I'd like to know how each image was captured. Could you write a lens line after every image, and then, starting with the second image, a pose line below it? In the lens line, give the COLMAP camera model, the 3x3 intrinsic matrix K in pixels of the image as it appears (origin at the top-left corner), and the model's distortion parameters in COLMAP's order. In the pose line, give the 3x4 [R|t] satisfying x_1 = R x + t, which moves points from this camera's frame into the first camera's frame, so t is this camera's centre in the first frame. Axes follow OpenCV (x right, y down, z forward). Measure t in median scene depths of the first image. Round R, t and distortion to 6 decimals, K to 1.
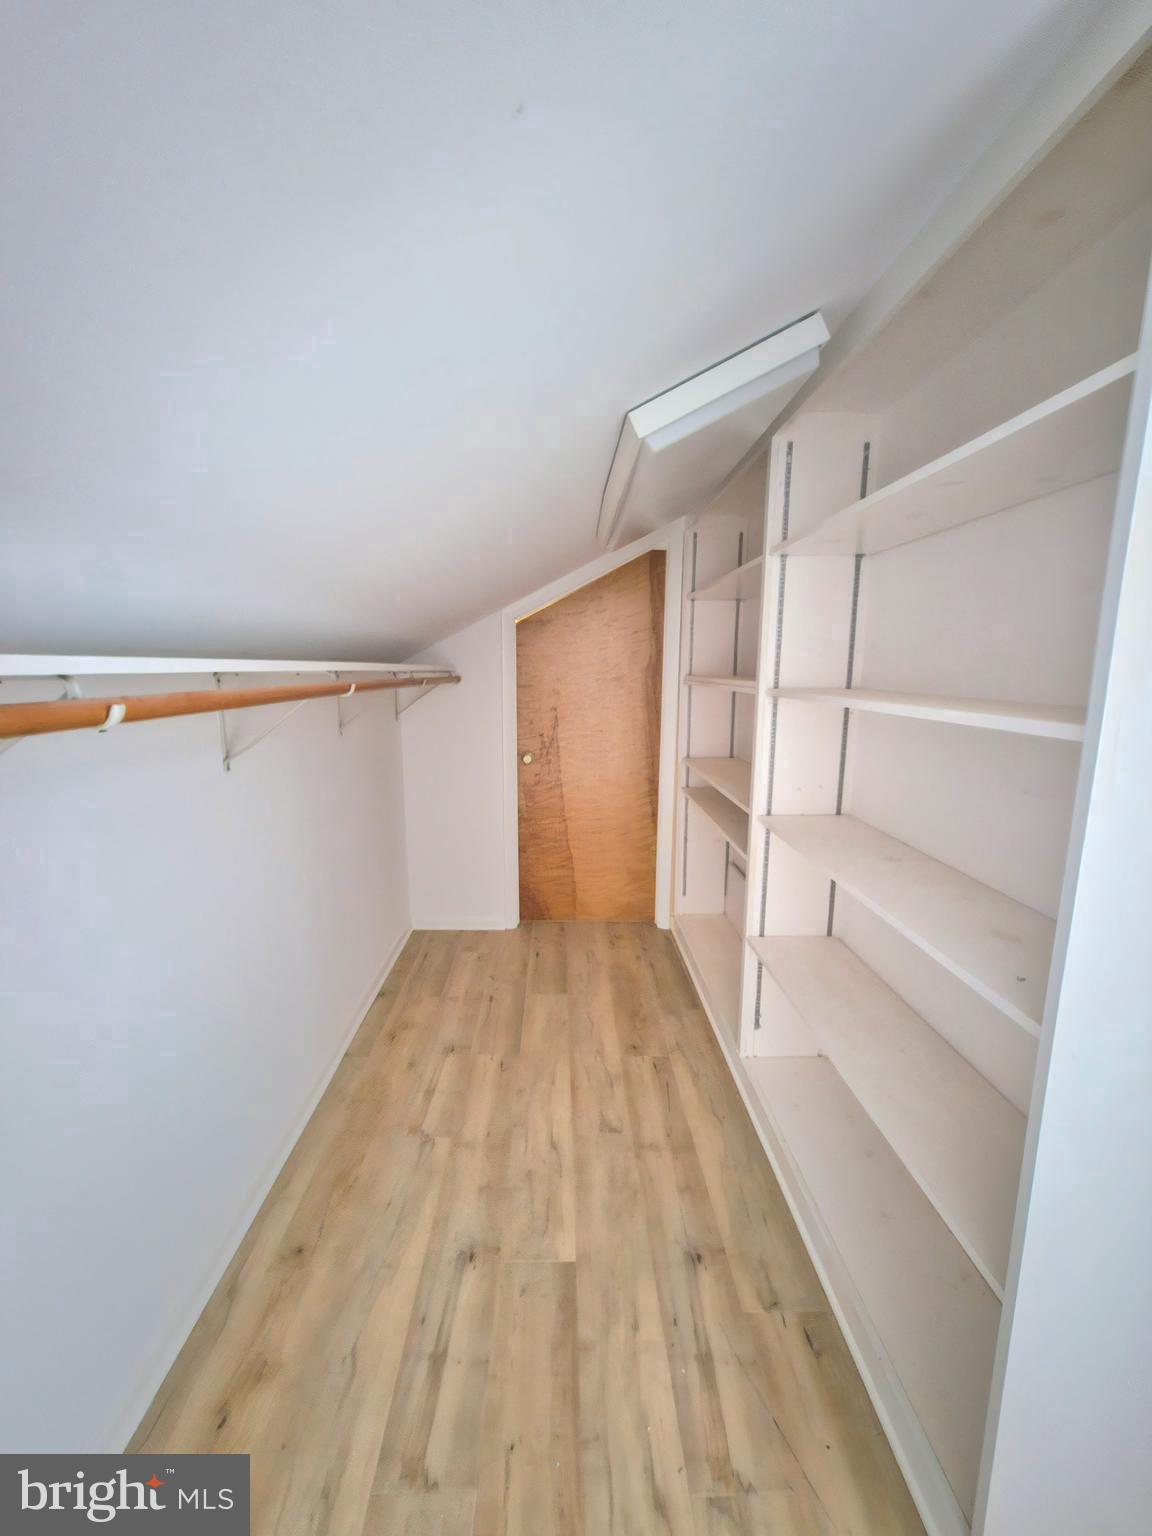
lens RADIAL K [[618.7, 0, 576.4], [0, 618.7, 764.2], [0, 0, 1]] dist [0.001317, 0.000082]
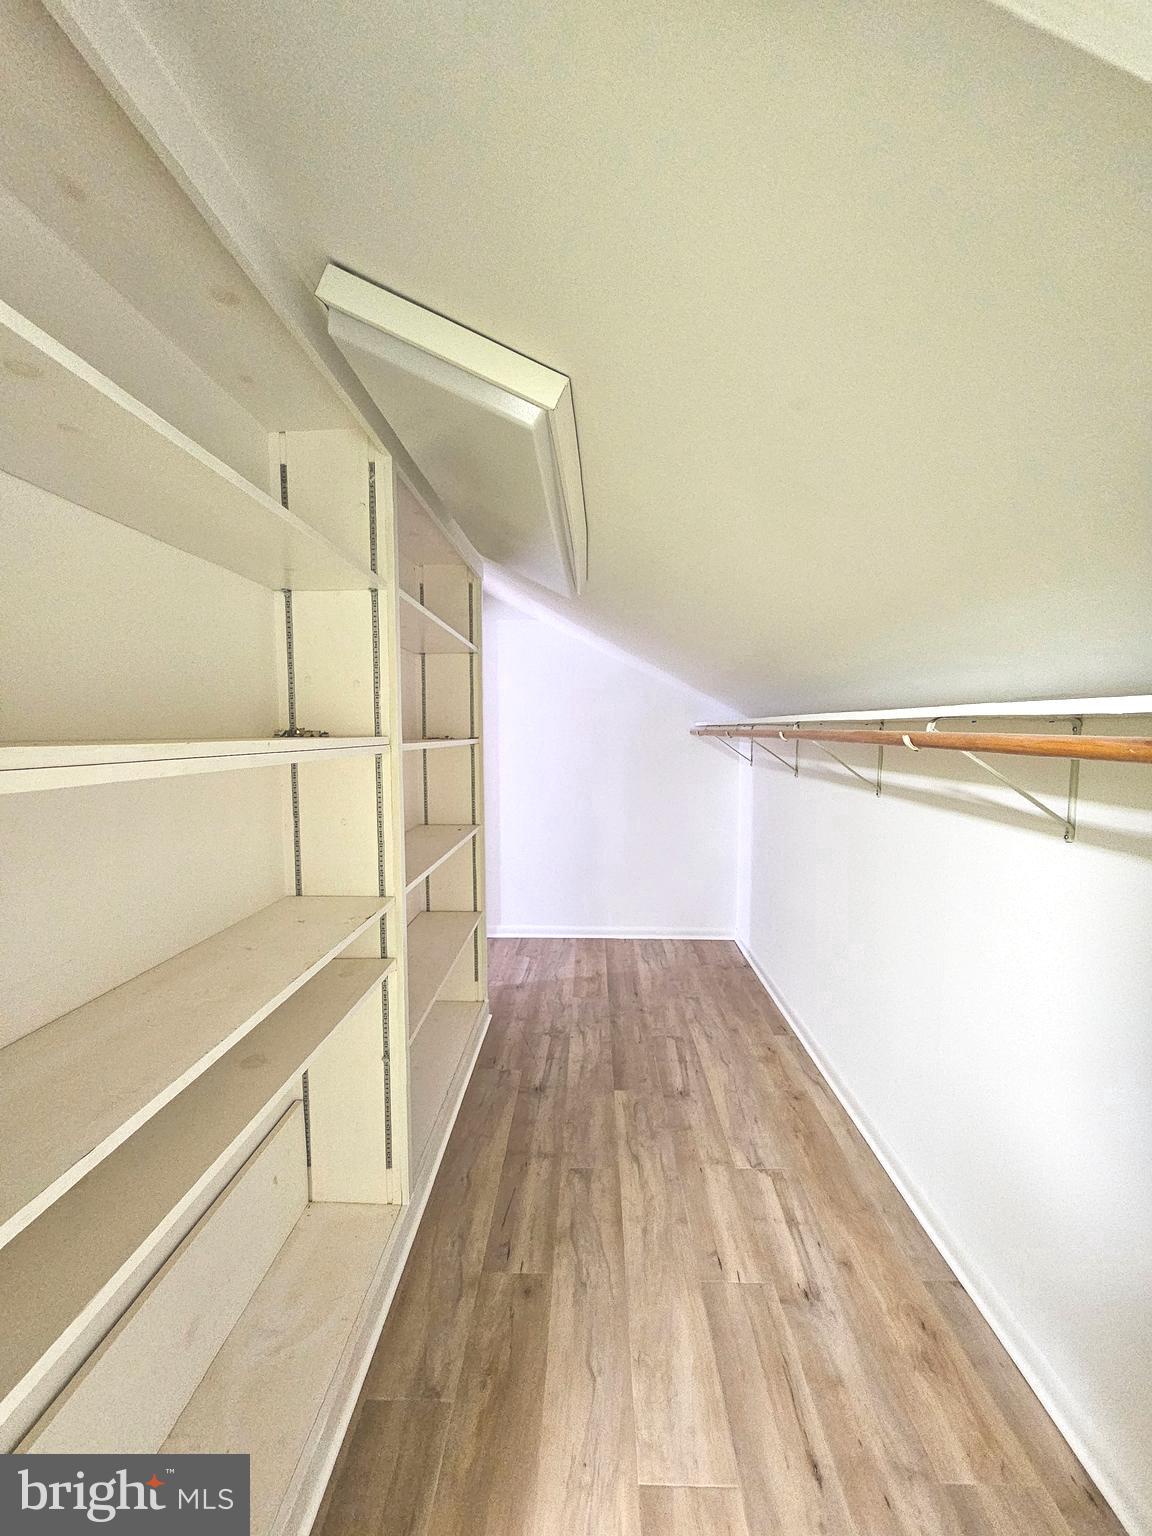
lens RADIAL K [[618.7, 0, 579.1], [0, 618.7, 772.3], [0, 0, 1]] dist [0.001317, 0.000082]
pose [[-0.998773, -0.001500, 0.049506, 0.009628], [0.009461, 0.975355, 0.220440, -0.280963], [-0.048616, 0.220638, -0.974143, 1.938655]]
